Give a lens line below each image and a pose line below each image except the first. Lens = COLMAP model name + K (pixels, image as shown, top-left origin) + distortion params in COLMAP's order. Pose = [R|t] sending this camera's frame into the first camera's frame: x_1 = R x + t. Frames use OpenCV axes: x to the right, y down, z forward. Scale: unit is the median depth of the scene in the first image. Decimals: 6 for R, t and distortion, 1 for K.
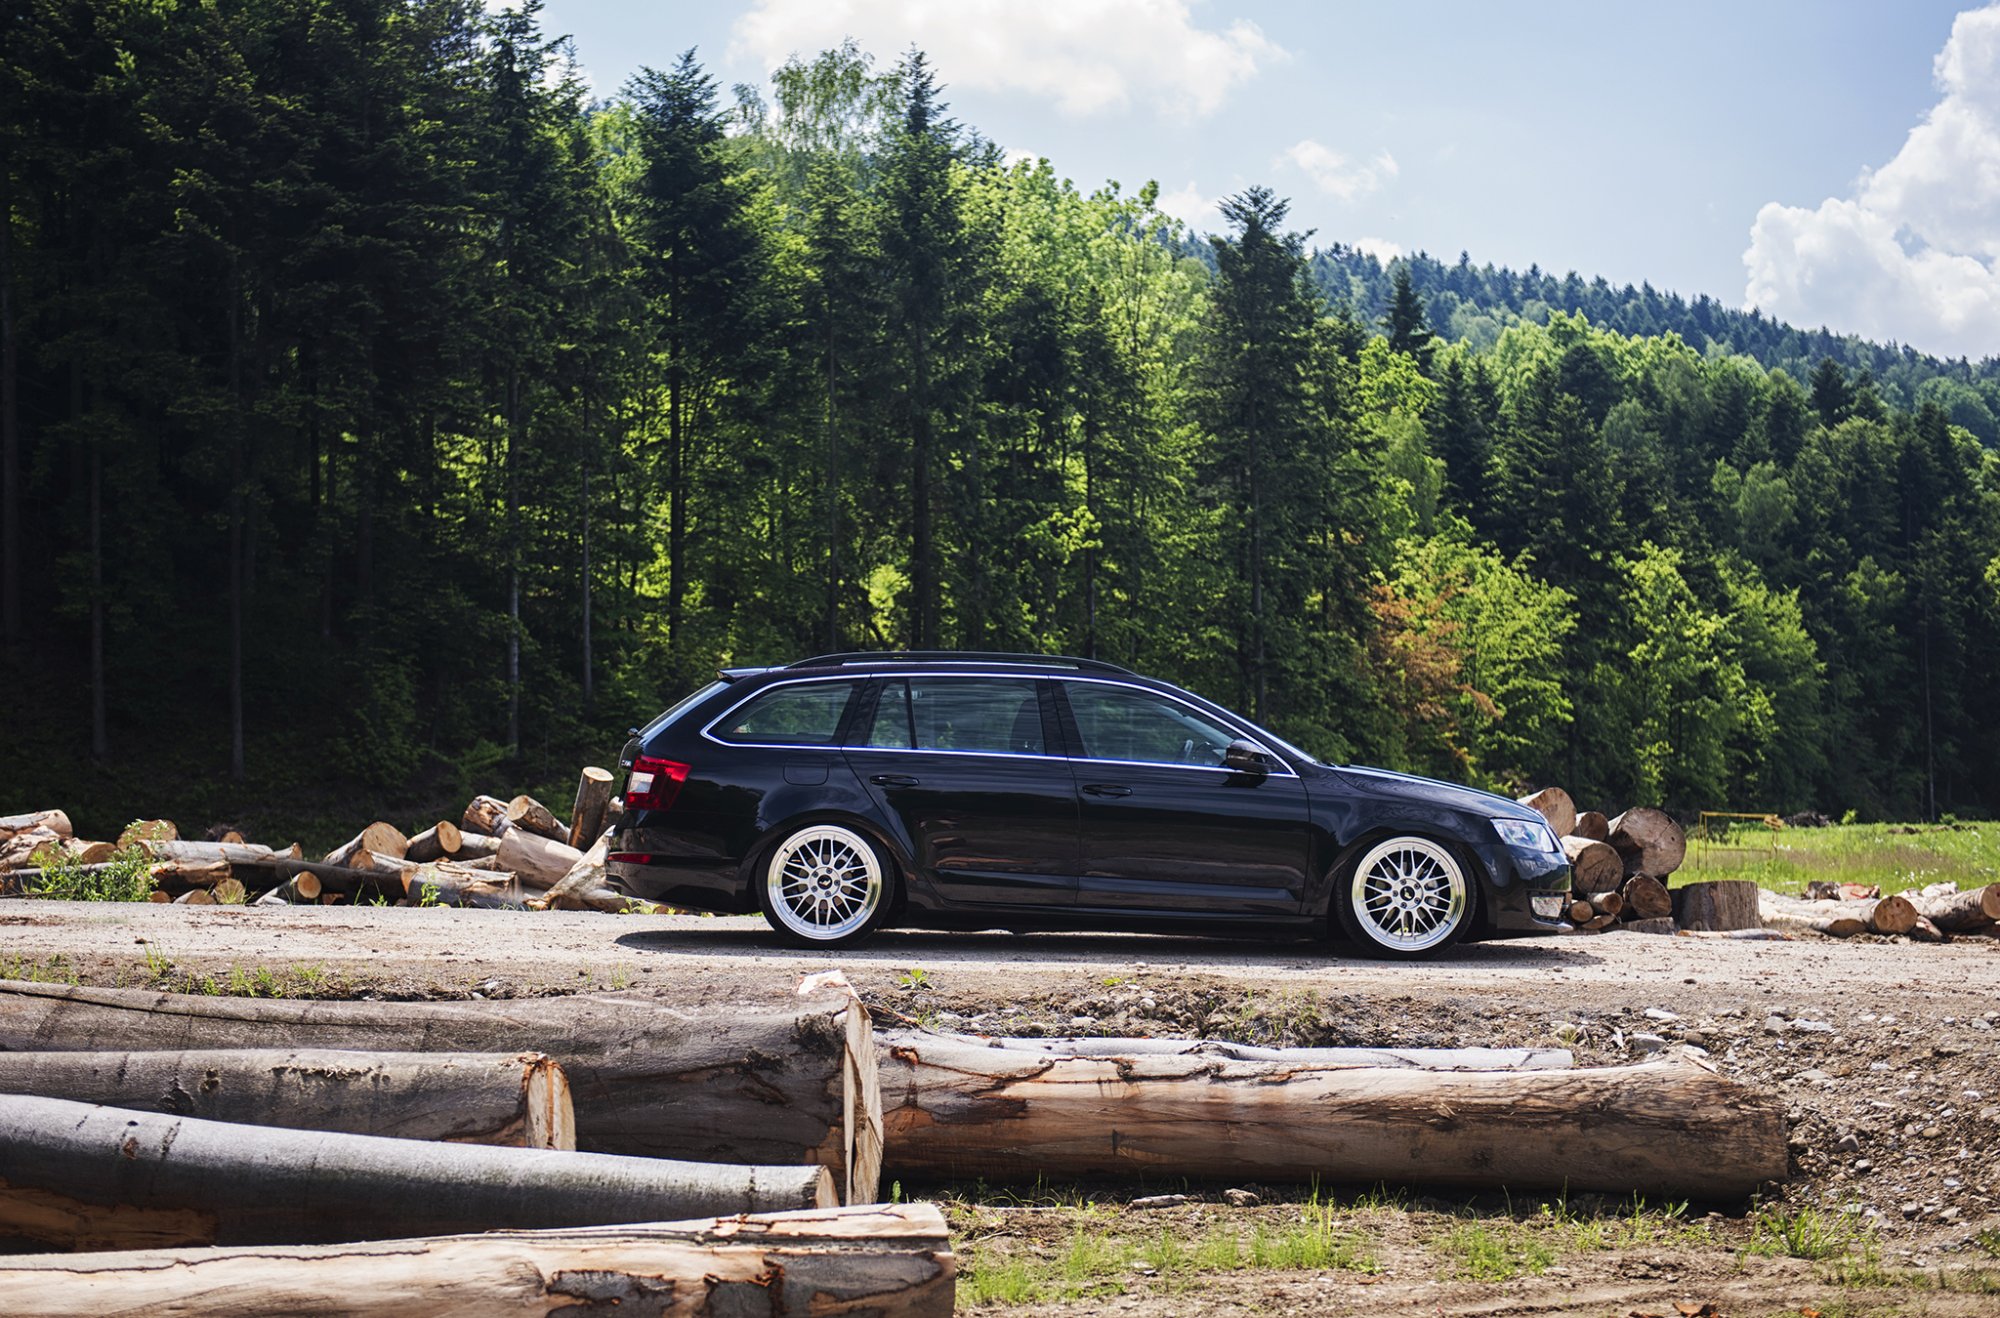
lens RADIAL K [[3371.8, 0, 999.2], [0, 3371.8, 654.1], [0, 0, 1]] dist [0.118169, -0.247521]
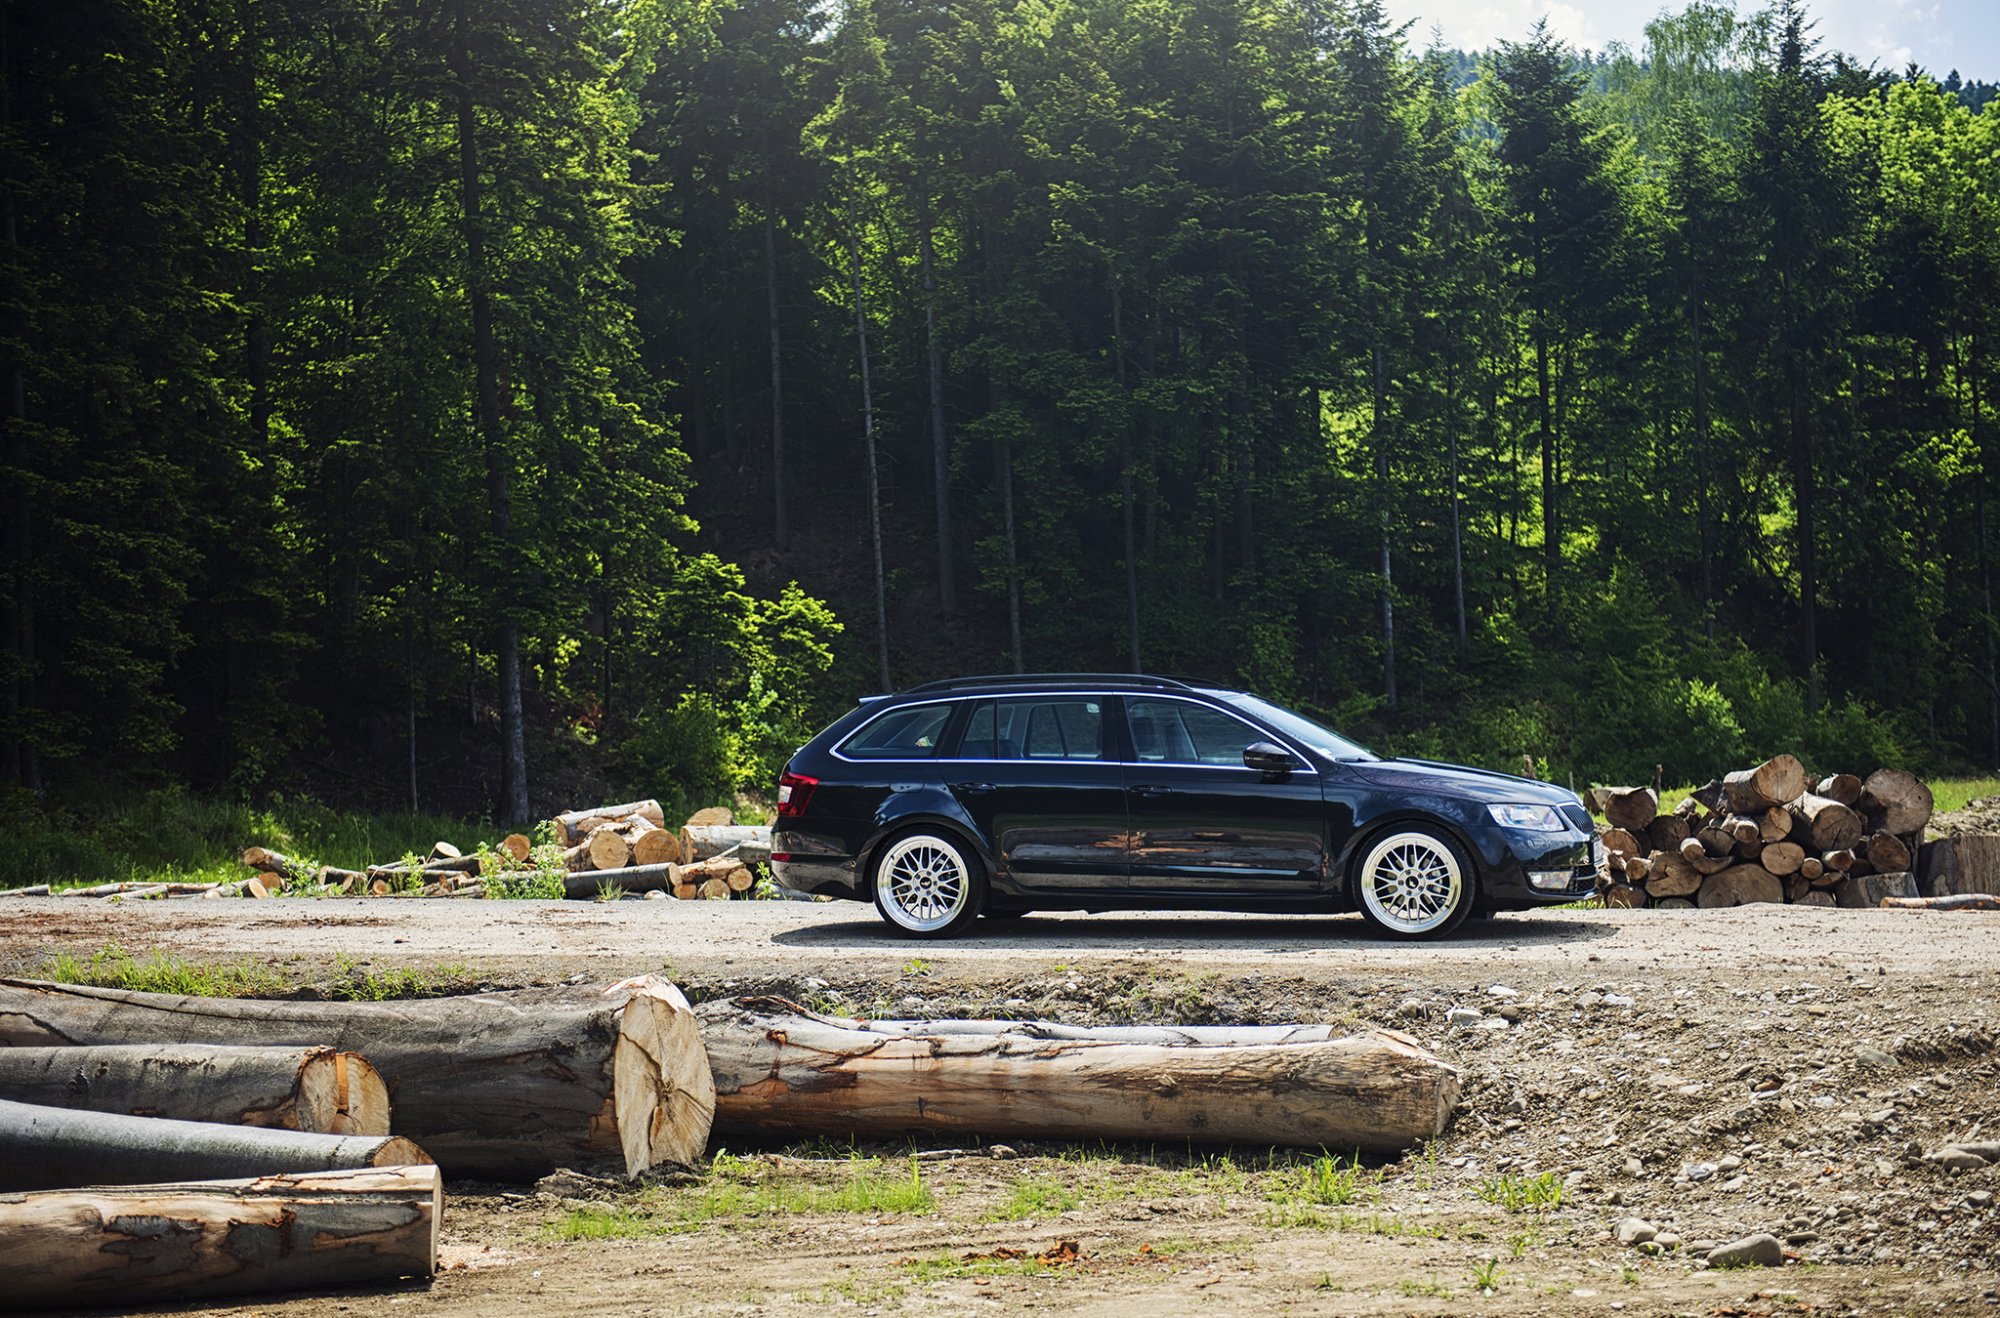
lens RADIAL K [[3297.4, 0, 1000.0], [0, 3297.4, 659.0], [0, 0, 1]] dist [-0.042165, 0.760520]
pose [[0.948535, -0.043538, -0.313664, 0.440425], [0.050285, 0.998644, 0.013450, -0.031889], [0.312654, -0.028530, 0.949439, -0.117713]]
